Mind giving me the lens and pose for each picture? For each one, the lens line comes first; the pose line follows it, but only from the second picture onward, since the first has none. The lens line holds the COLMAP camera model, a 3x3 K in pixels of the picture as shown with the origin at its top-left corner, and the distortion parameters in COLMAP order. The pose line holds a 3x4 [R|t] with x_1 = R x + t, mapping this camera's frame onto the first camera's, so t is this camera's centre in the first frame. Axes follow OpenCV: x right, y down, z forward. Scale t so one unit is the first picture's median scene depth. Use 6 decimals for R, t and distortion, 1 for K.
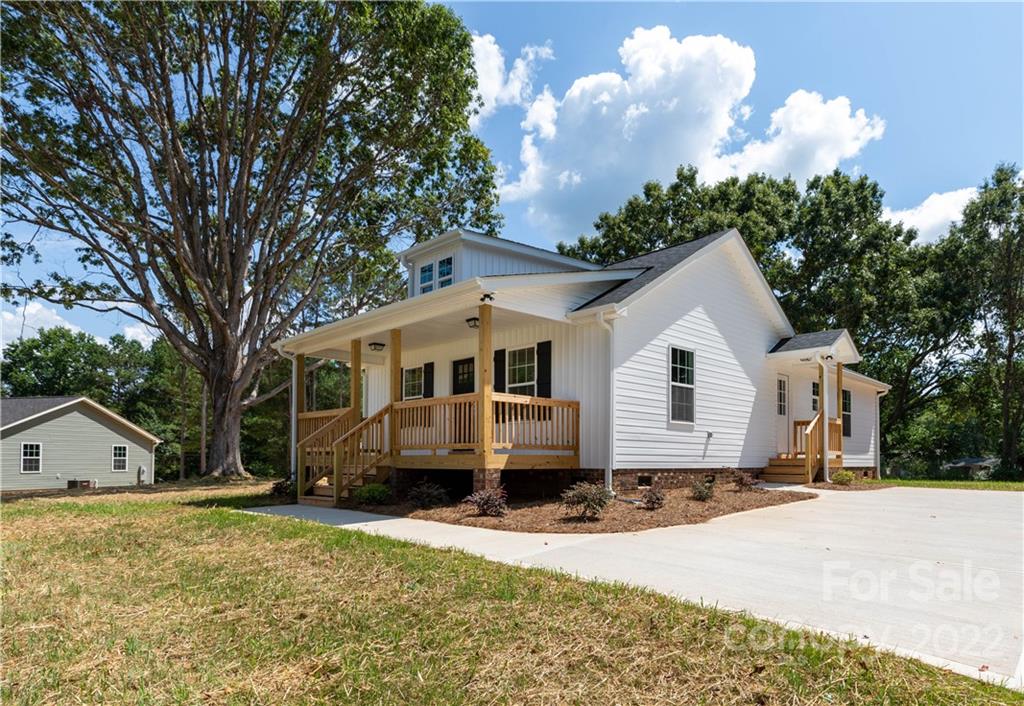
lens RADIAL K [[632.3, 0, 580.8], [0, 632.3, 398.5], [0, 0, 1]] dist [0.000499, -0.000196]
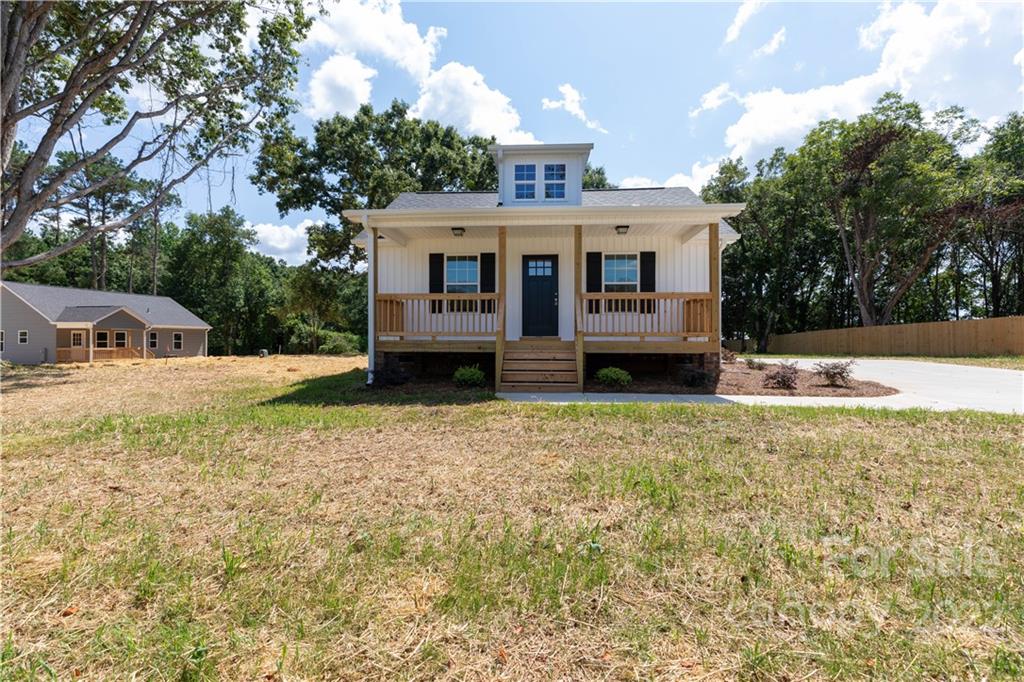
lens RADIAL K [[501.2, 0, 515.5], [0, 501.2, 293.6], [0, 0, 1]] dist [0.000116, -0.000447]
pose [[0.760102, 0.061665, 0.646871, -0.704790], [-0.061750, 0.997837, -0.022562, 0.025683], [-0.646863, -0.022795, 0.762266, 0.314466]]
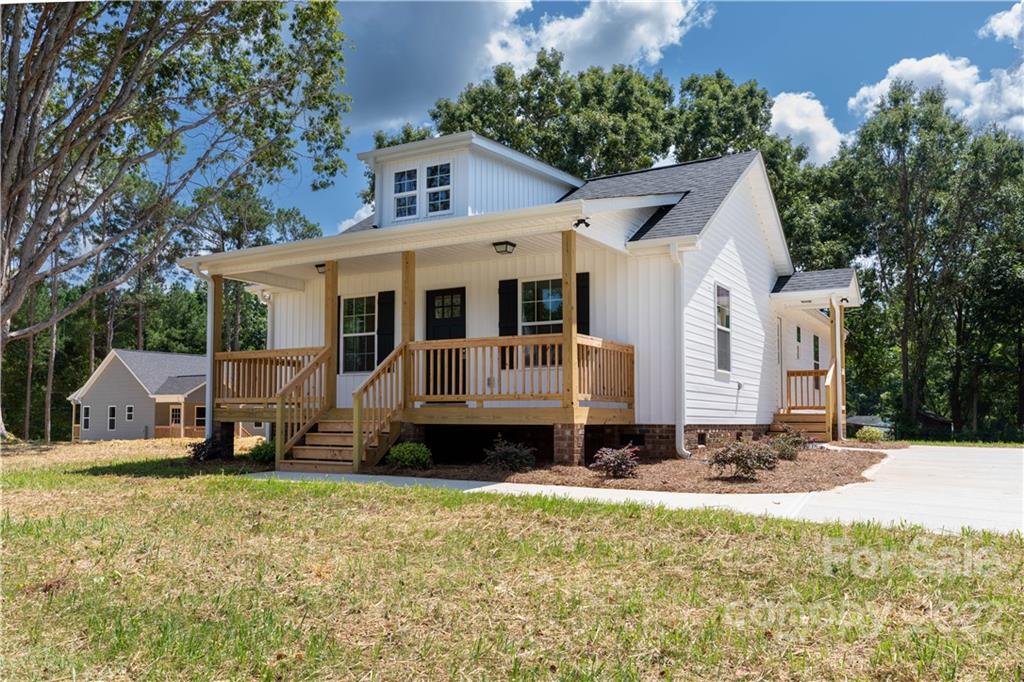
lens RADIAL K [[842.1, 0, 493.0], [0, 842.1, 306.0], [0, 0, 1]] dist [-0.002772, 0.001588]
pose [[0.977527, 0.028639, 0.208858, -0.313063], [-0.021225, 0.999066, -0.037650, -0.001236], [-0.209741, 0.032371, 0.977221, -0.053883]]
